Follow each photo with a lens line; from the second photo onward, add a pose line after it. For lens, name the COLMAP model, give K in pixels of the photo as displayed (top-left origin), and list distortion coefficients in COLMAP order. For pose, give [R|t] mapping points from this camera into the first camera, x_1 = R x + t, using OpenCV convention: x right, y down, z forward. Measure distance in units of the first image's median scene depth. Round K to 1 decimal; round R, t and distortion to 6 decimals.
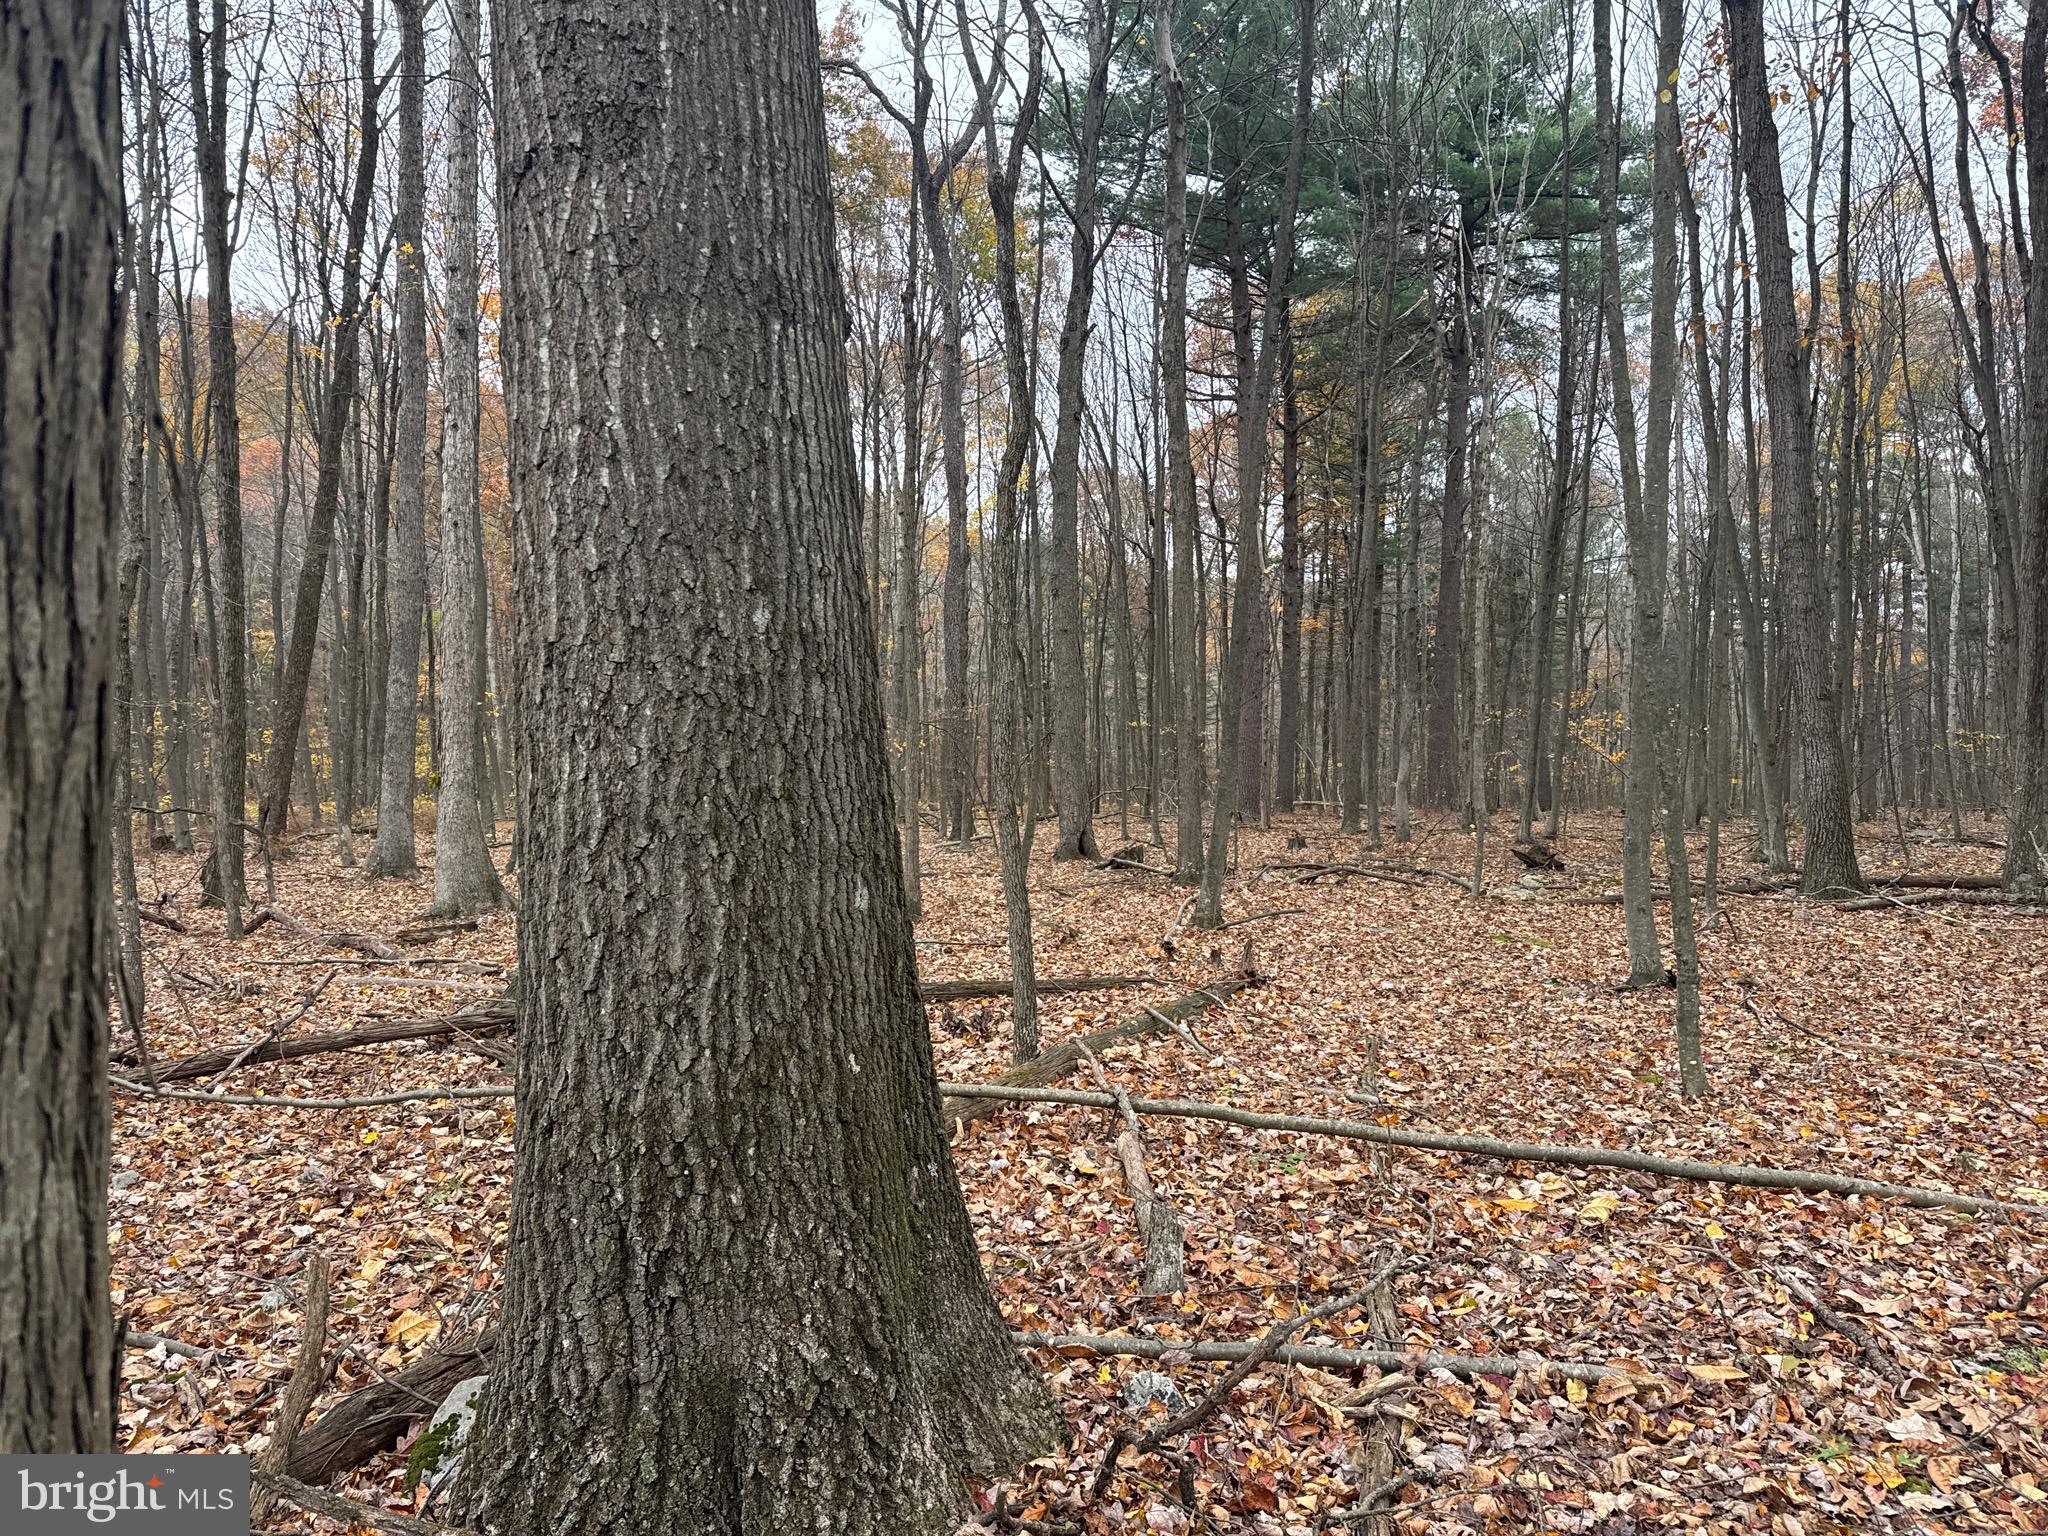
lens RADIAL K [[1427.3, 0, 1019.5], [0, 1427.3, 769.9], [0, 0, 1]] dist [0.039625, -0.041613]
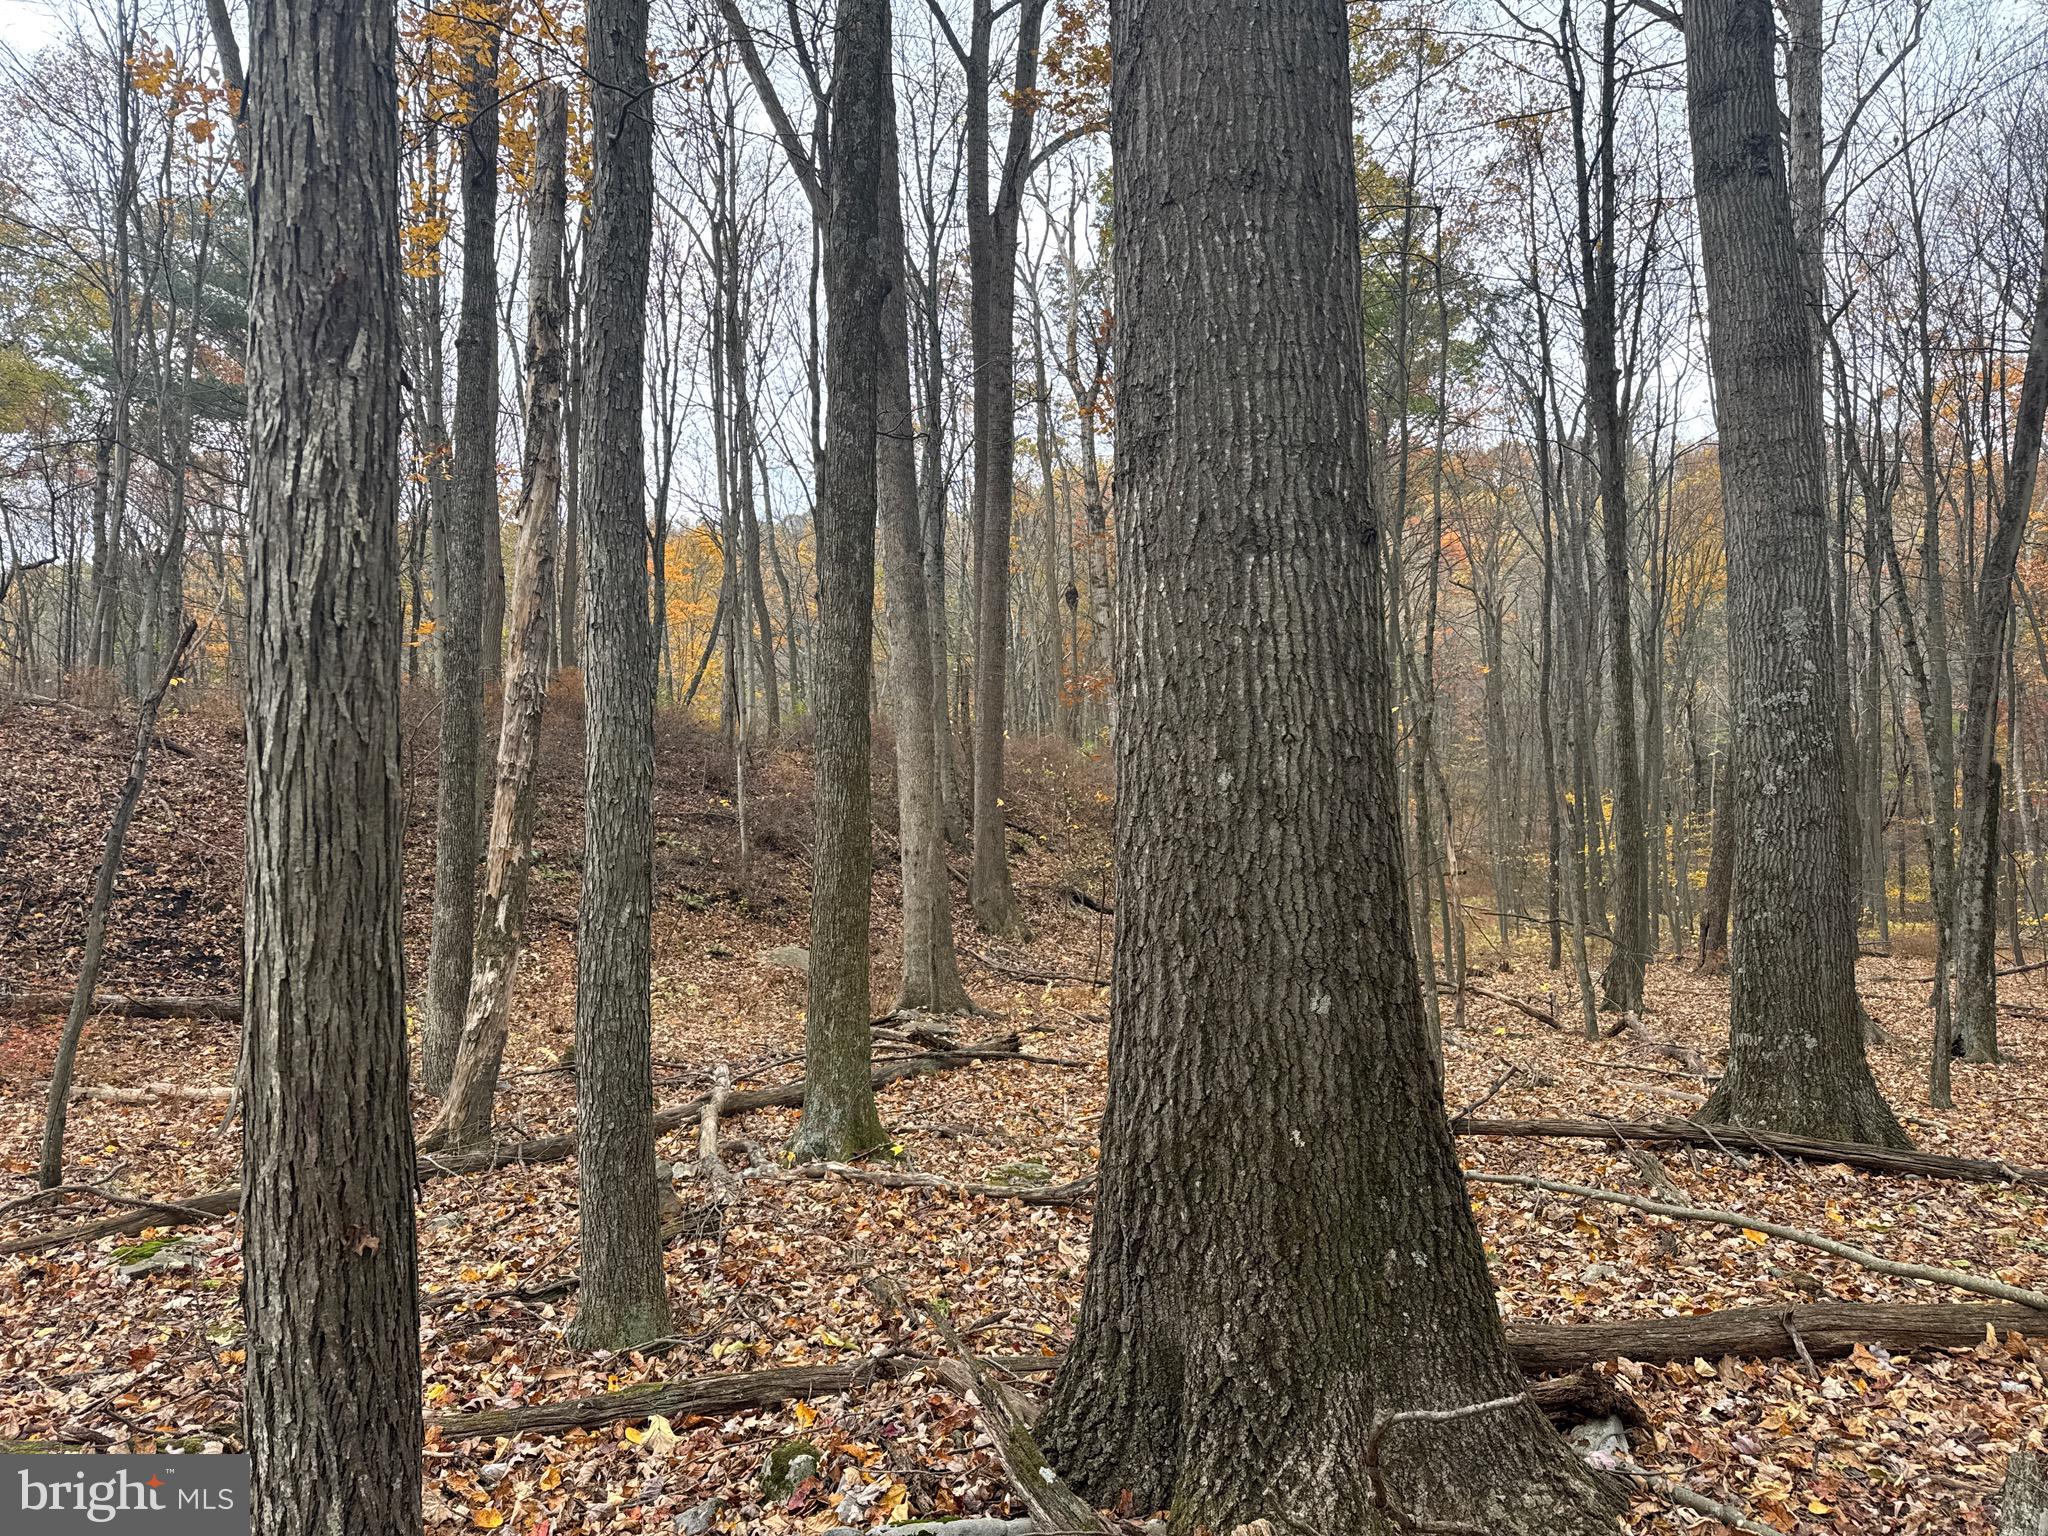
lens RADIAL K [[1427.3, 0, 1014.6], [0, 1427.3, 761.7], [0, 0, 1]] dist [0.039625, -0.041613]
pose [[0.544369, -0.050120, -0.837347, 0.802838], [-0.020465, 0.997123, -0.072989, -0.021530], [0.838596, 0.056869, 0.541777, 0.111959]]
